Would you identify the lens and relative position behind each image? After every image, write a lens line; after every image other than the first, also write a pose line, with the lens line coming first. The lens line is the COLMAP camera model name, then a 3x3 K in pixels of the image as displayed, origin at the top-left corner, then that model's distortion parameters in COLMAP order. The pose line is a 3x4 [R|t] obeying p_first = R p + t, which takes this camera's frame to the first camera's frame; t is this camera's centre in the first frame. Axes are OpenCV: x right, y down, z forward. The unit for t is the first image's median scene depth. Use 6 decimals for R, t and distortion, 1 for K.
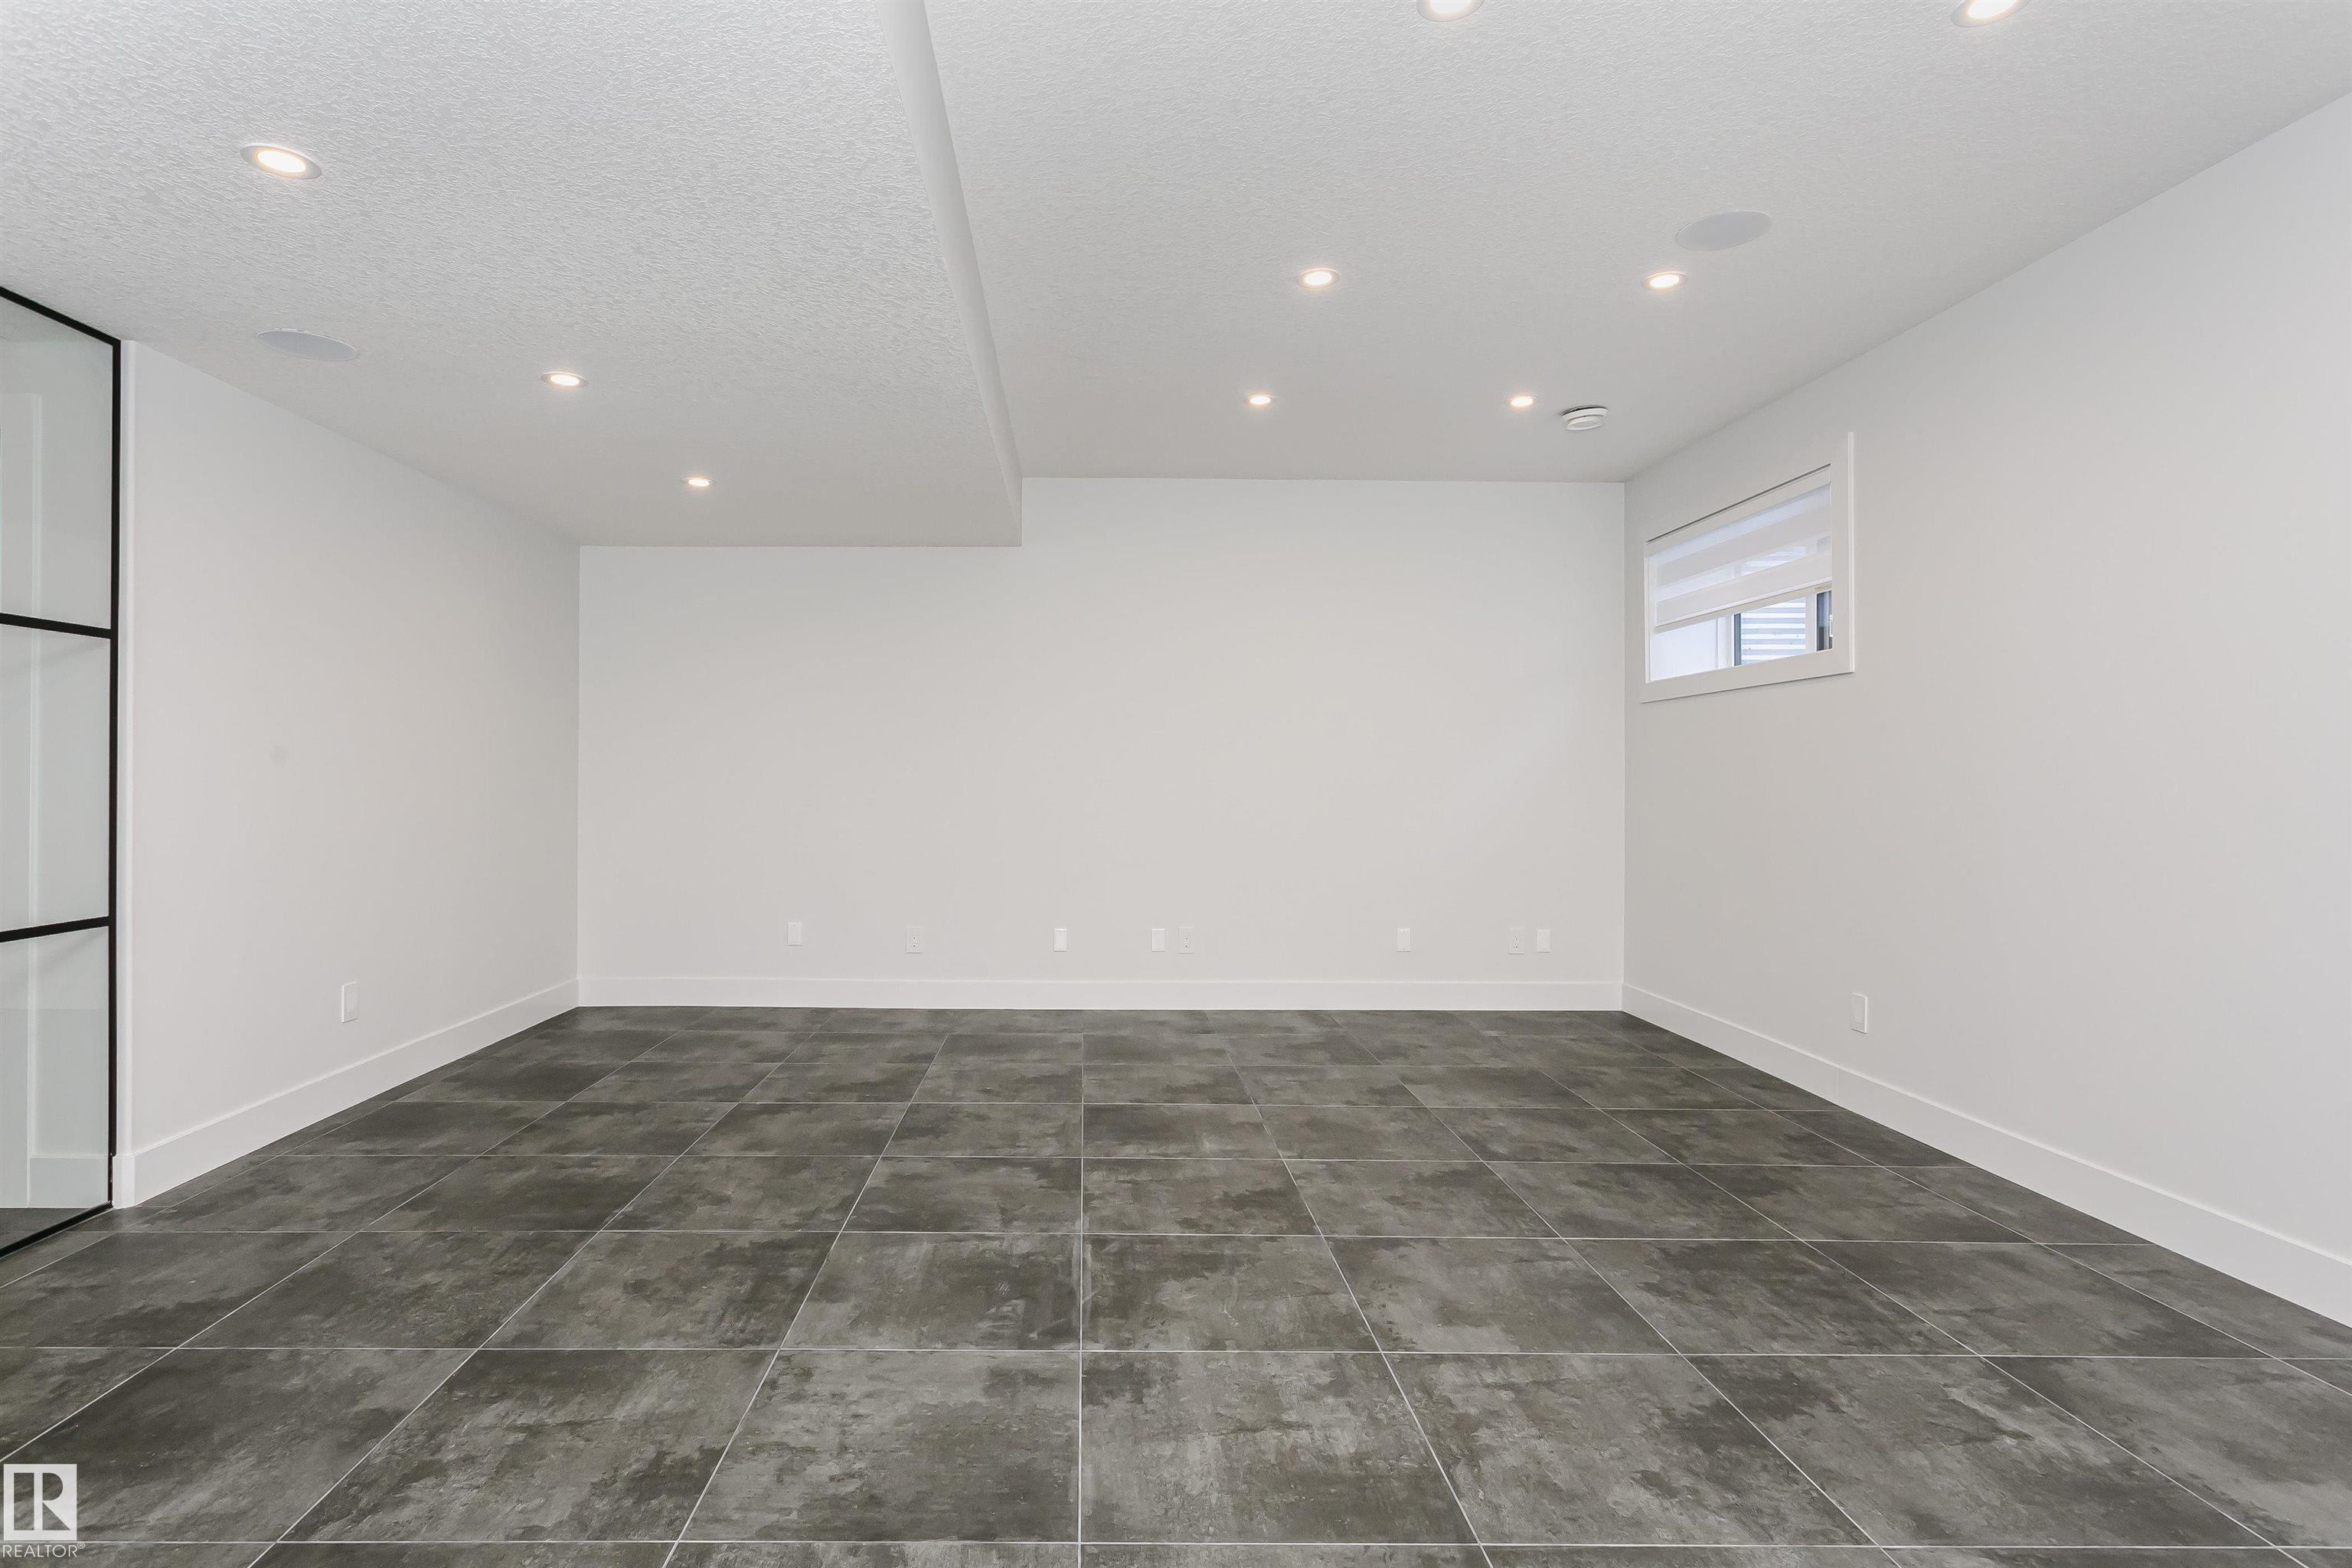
lens RADIAL K [[1203.2, 0, 1174.7], [0, 1203.2, 784.1], [0, 0, 1]] dist [-0.005317, 0.002464]
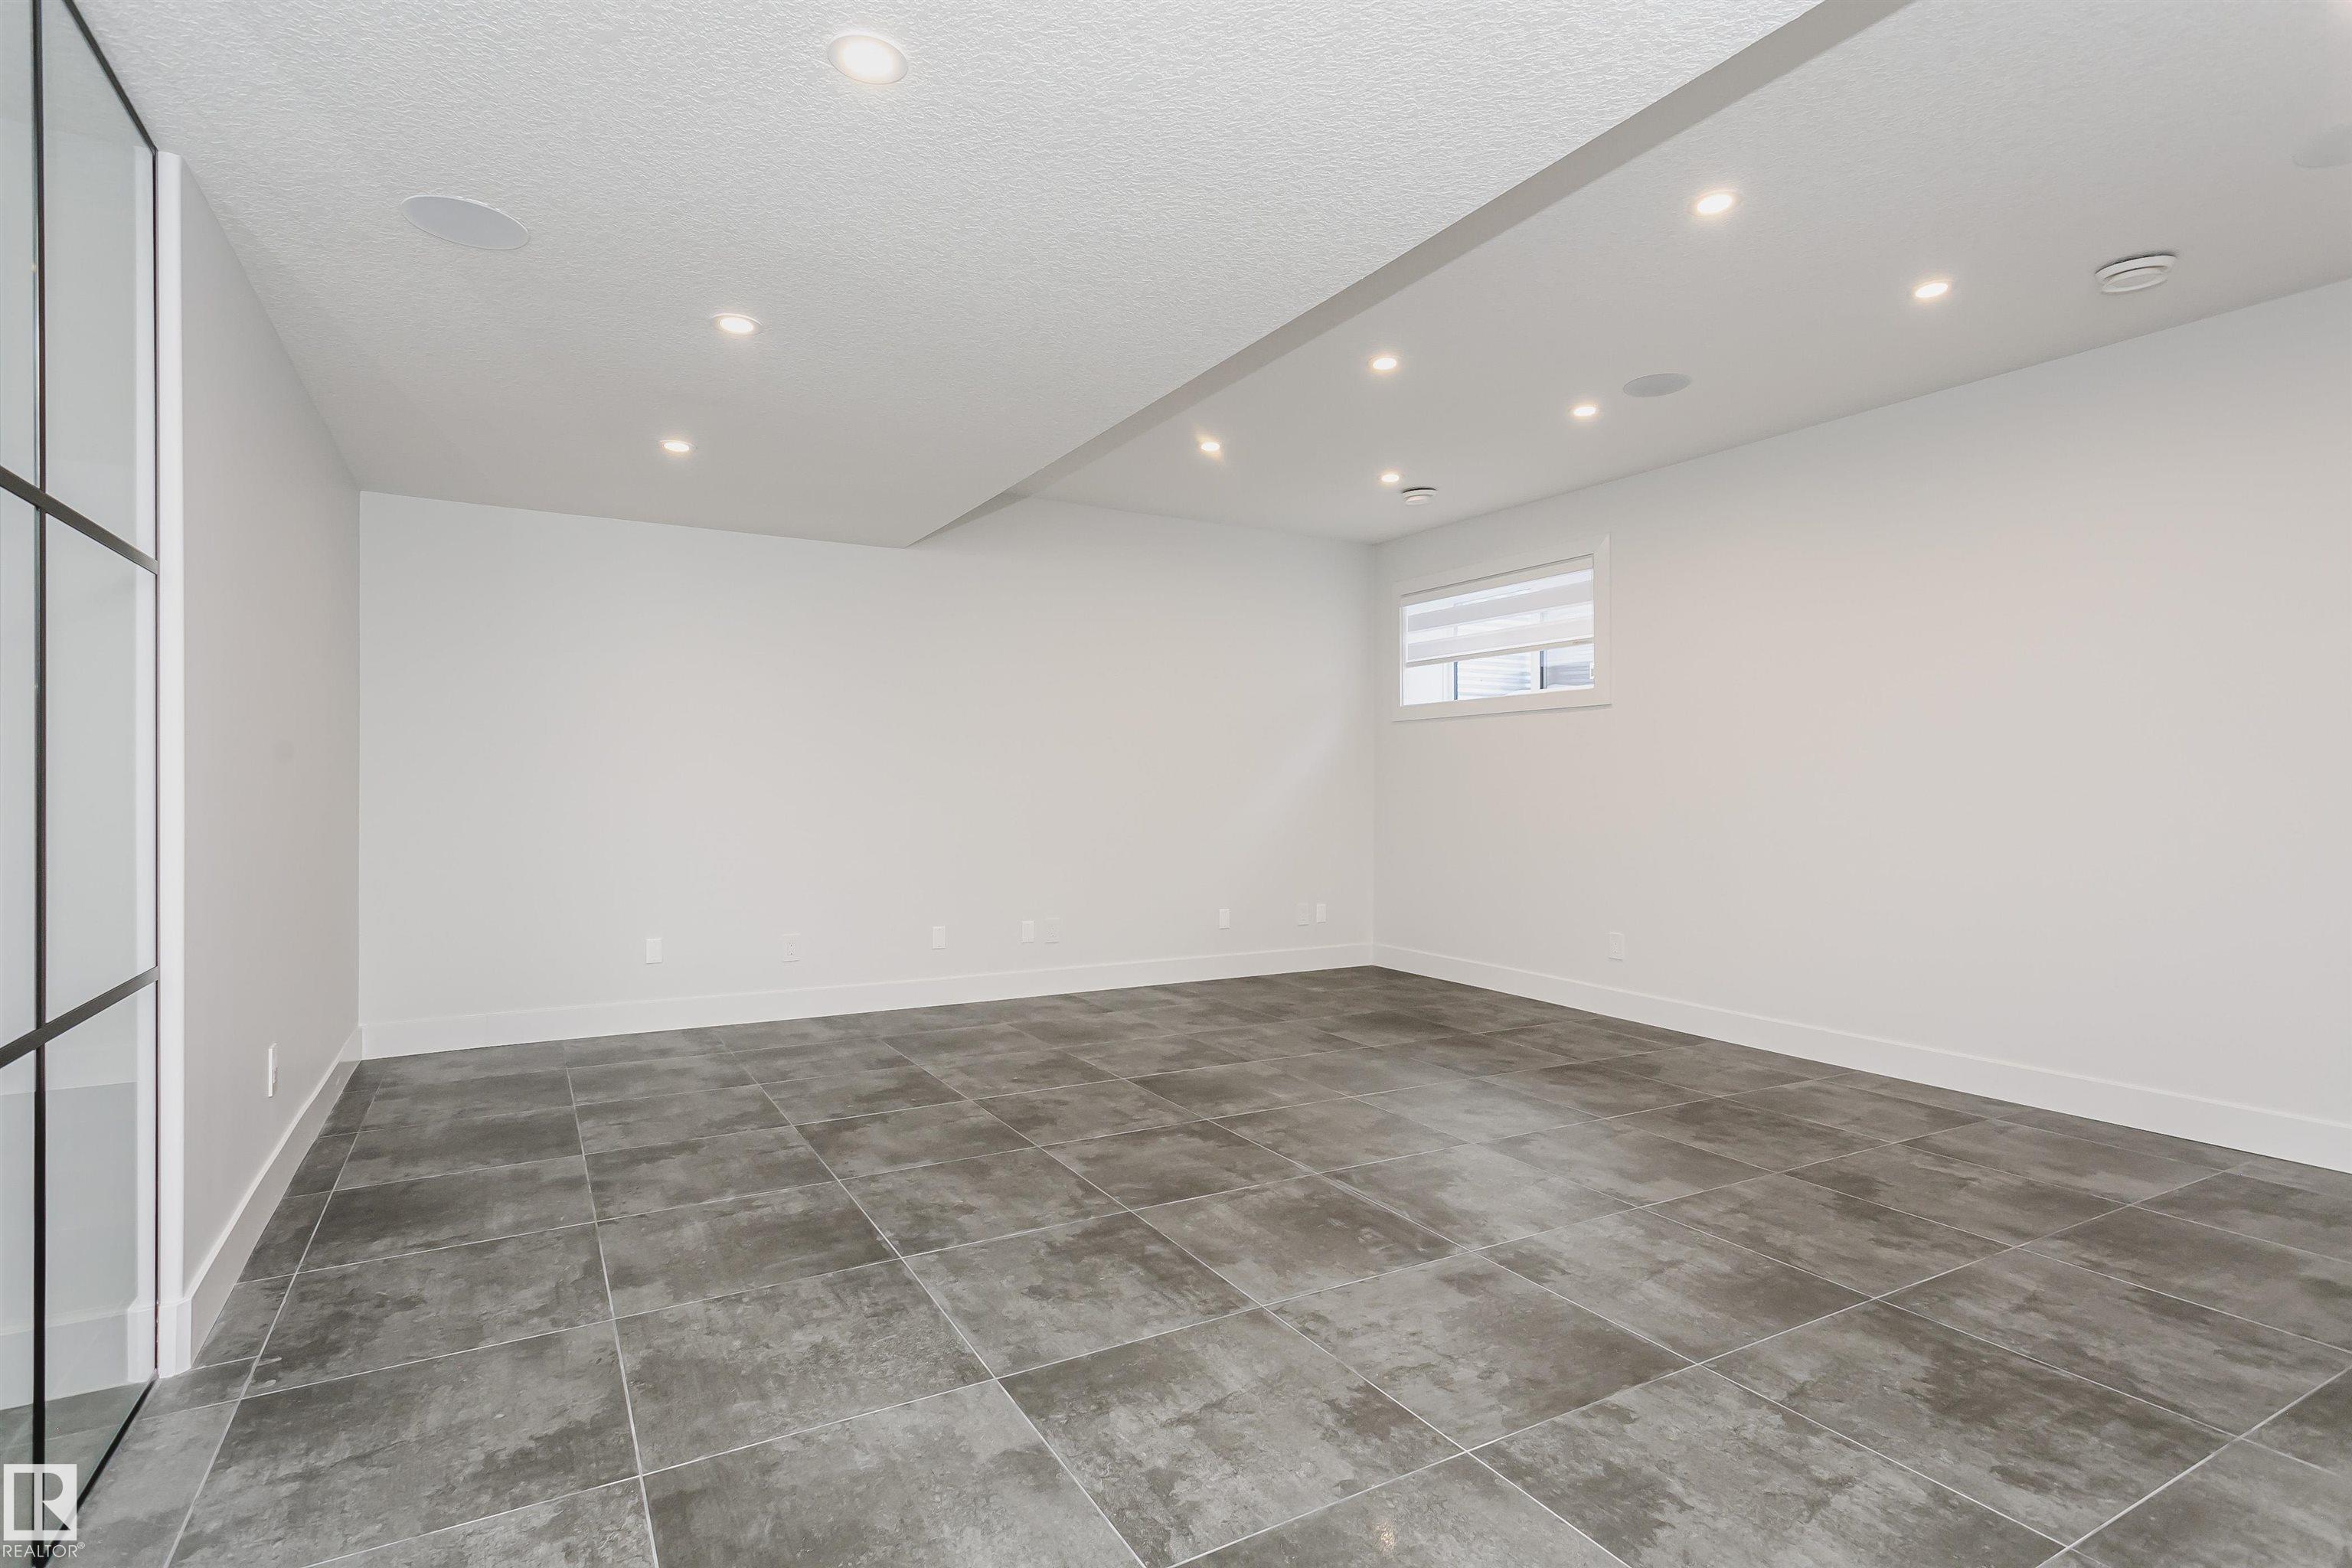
lens RADIAL K [[1127.3, 0, 1168.5], [0, 1127.3, 778.8], [0, 0, 1]] dist [0.014325, -0.000890]
pose [[0.873736, 0.003602, 0.486387, -0.796065], [0.003265, 0.999907, -0.013271, 0.016404], [-0.486389, 0.013183, 0.873643, 0.145700]]
